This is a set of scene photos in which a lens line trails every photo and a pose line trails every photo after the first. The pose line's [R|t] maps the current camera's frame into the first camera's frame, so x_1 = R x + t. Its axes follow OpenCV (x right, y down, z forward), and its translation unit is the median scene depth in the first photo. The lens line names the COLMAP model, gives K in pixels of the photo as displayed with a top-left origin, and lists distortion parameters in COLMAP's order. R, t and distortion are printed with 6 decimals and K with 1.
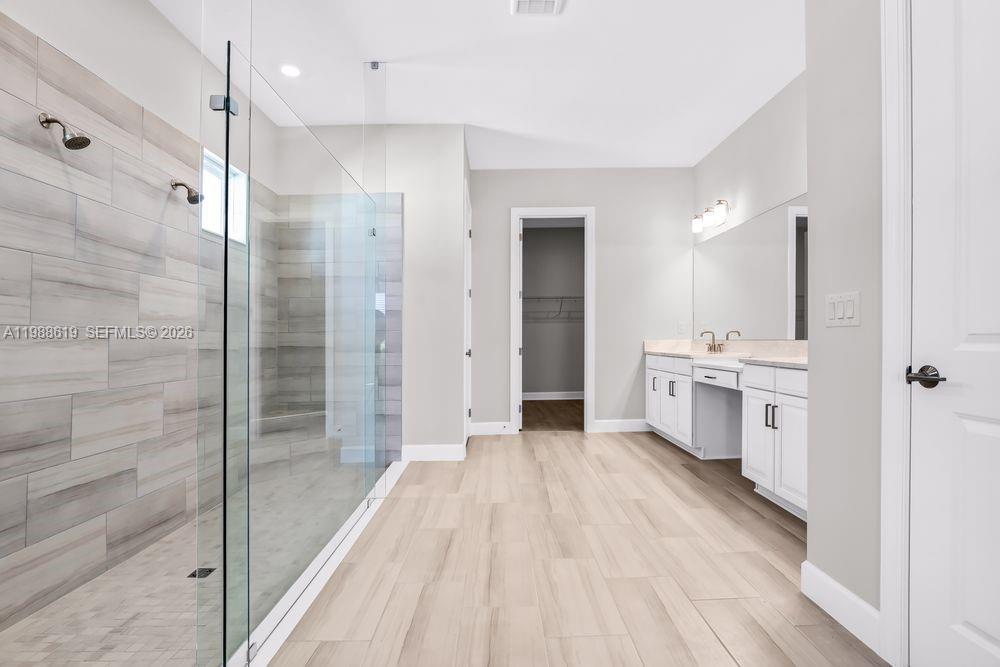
lens RADIAL K [[472.2, 0, 492.5], [0, 472.2, 335.1], [0, 0, 1]] dist [-0.028905, 0.001514]
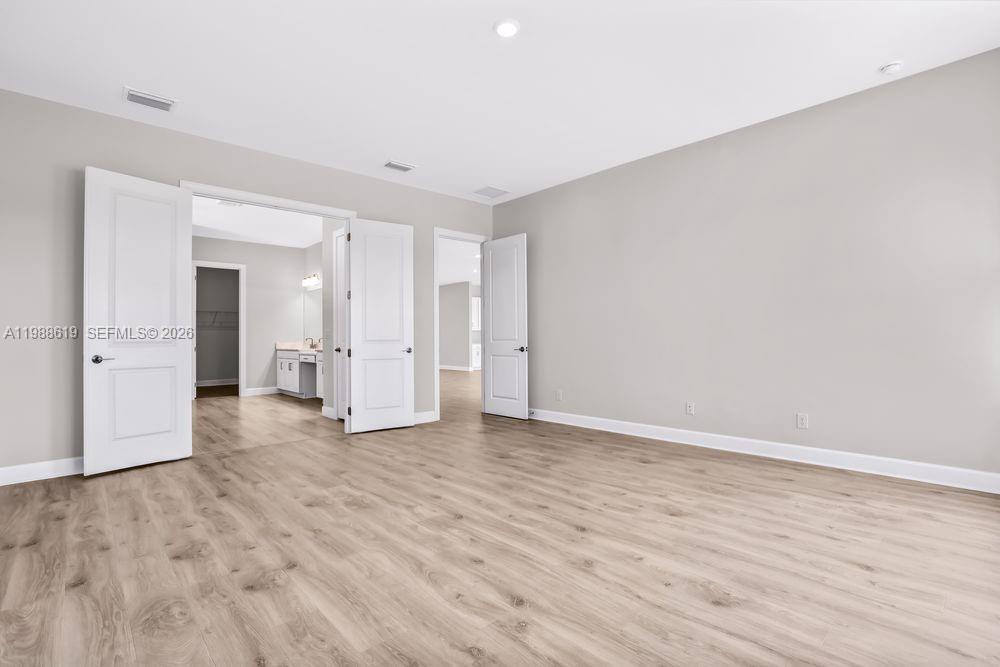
lens RADIAL K [[472.2, 0, 516.7], [0, 472.2, 346.0], [0, 0, 1]] dist [-0.028905, 0.001514]
pose [[0.746341, -0.001500, 0.665562, -0.201141], [-0.000512, 0.999996, 0.002828, 0.020362], [-0.665563, -0.002451, 0.746337, -1.032095]]
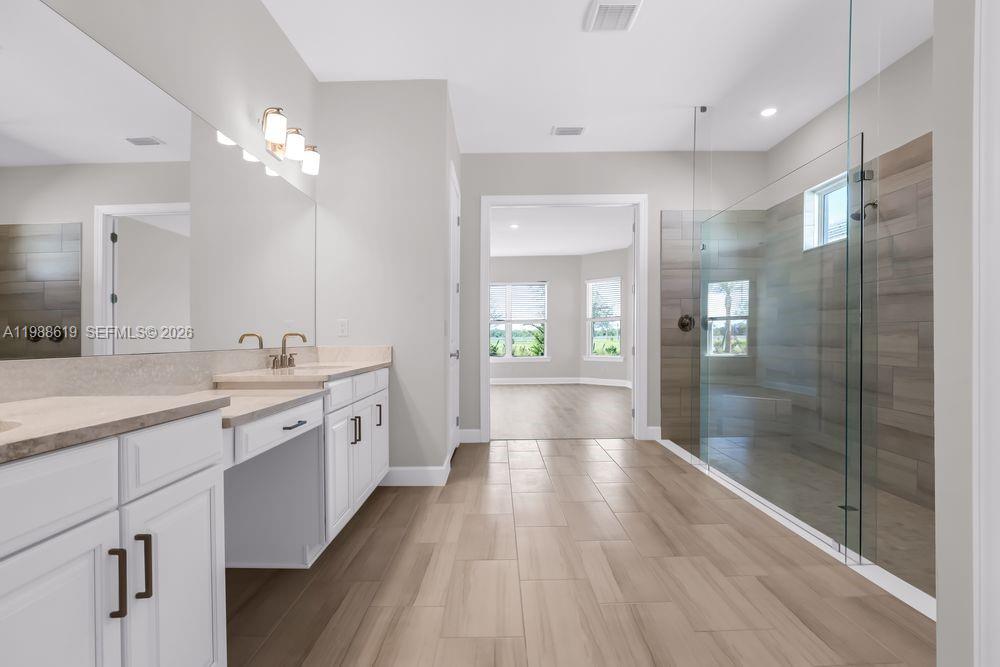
lens RADIAL K [[472.2, 0, 505.2], [0, 472.2, 336.8], [0, 0, 1]] dist [-0.028905, 0.001514]
pose [[-0.999414, 0.023834, -0.024556, 0.258916], [0.024047, 0.999675, -0.008406, 0.006688], [0.024348, -0.008992, -0.999663, 1.547766]]
